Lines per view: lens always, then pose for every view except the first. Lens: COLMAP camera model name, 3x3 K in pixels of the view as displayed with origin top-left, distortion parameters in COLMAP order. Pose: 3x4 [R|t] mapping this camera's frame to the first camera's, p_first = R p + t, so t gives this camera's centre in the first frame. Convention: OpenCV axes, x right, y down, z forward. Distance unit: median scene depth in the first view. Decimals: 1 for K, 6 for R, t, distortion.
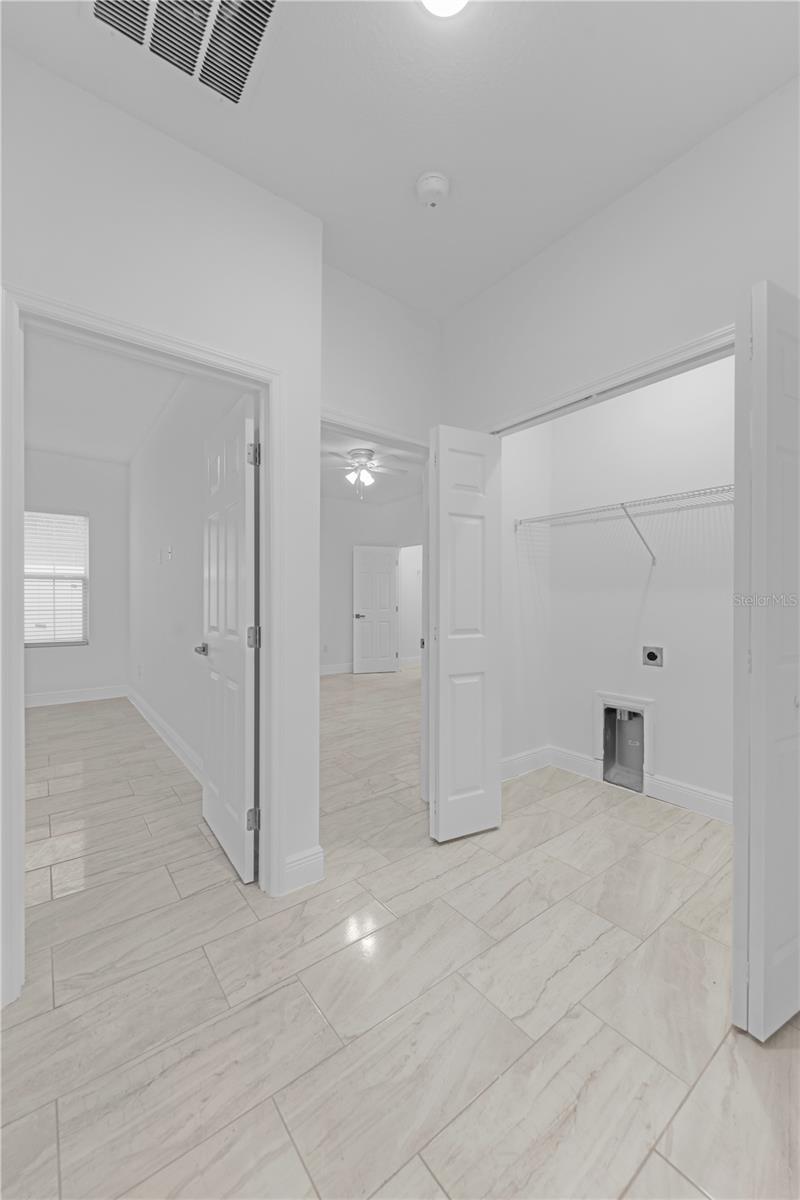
lens RADIAL K [[473.3, 0, 402.5], [0, 473.3, 593.4], [0, 0, 1]] dist [-0.000394, -0.000282]
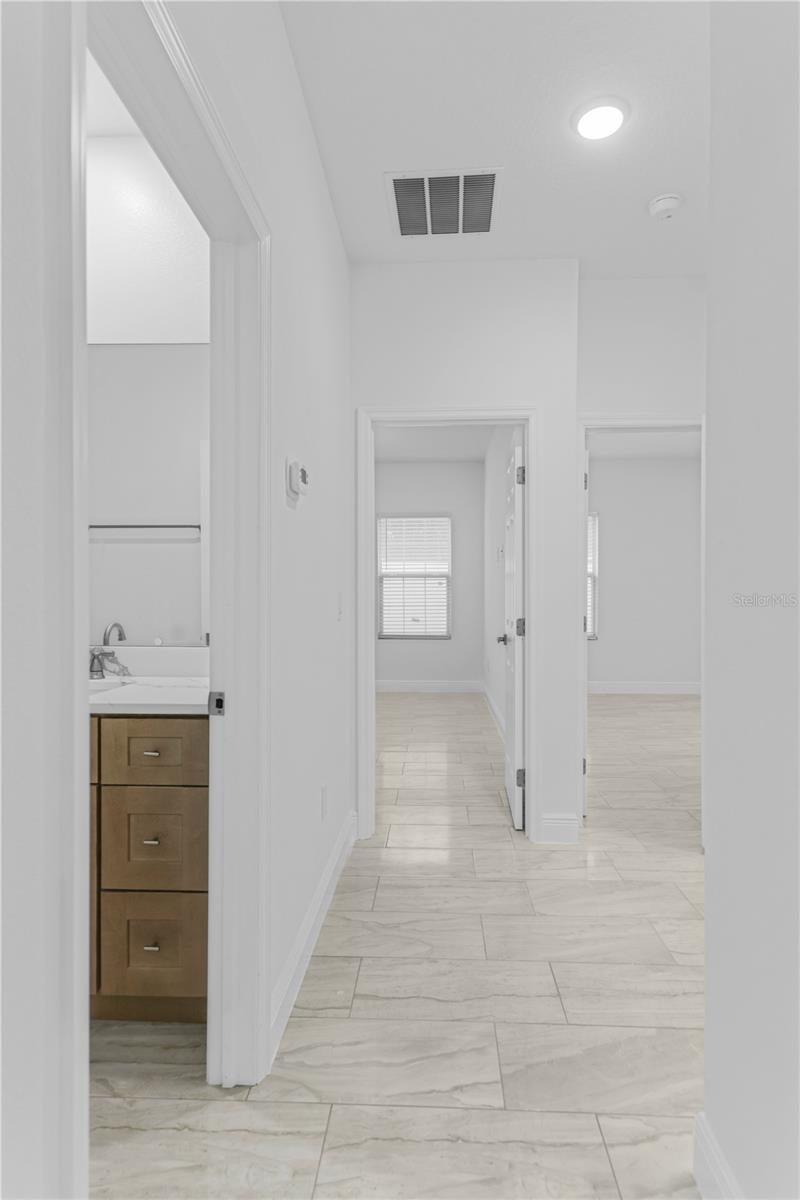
lens RADIAL K [[669.9, 0, 400.4], [0, 669.9, 599.6], [0, 0, 1]] dist [0.006360, 0.000628]
pose [[0.754433, 0.009799, -0.656304, 0.512795], [-0.000722, 0.999900, 0.014100, -0.001562], [0.656376, -0.010164, 0.754365, -0.441230]]
